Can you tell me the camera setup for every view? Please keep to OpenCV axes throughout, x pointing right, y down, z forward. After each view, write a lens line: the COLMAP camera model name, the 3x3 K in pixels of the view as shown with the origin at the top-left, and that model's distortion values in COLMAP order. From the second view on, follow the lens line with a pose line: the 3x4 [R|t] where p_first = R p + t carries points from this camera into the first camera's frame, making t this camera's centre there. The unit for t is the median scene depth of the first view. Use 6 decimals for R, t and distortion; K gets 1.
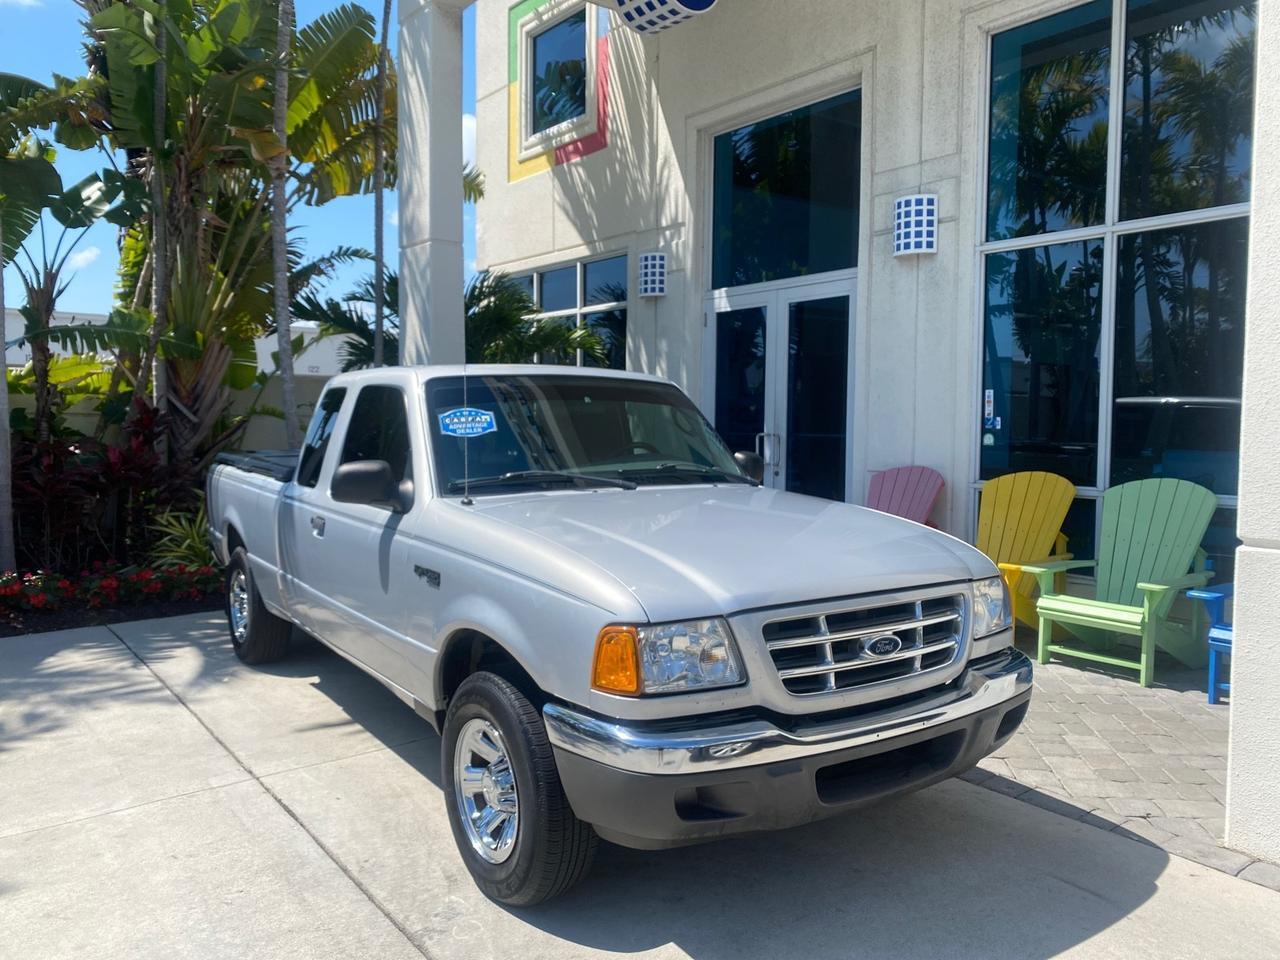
lens RADIAL K [[984.0, 0, 636.3], [0, 984.0, 477.6], [0, 0, 1]] dist [0.029749, -0.037965]
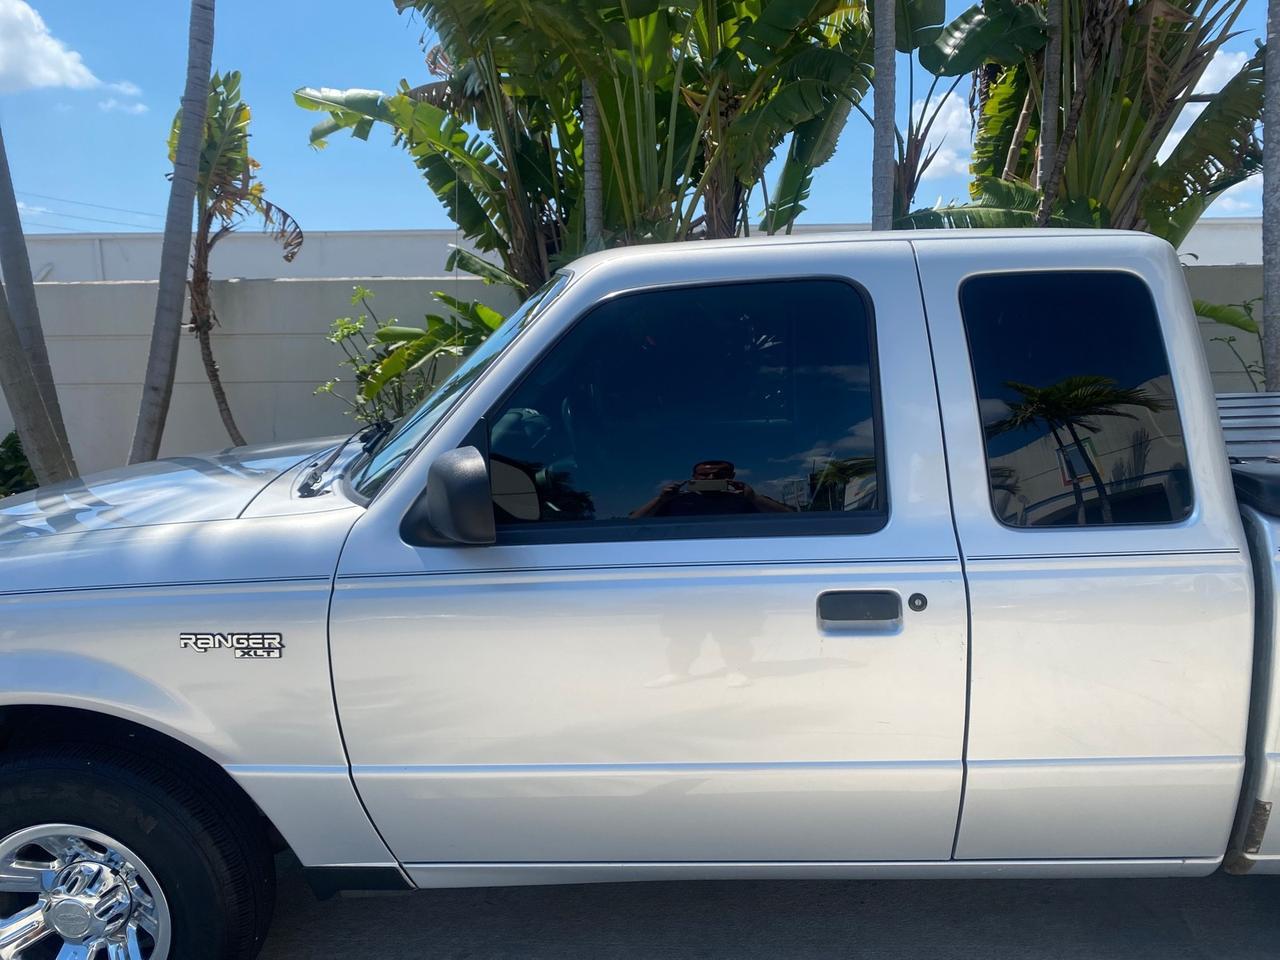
lens RADIAL K [[984.0, 0, 636.3], [0, 984.0, 477.6], [0, 0, 1]] dist [0.029749, -0.037965]
pose [[0.776660, 0.073078, -0.625667, -0.246469], [-0.017836, 0.995401, 0.094122, -0.015481], [0.629668, -0.061942, 0.774391, 0.245859]]
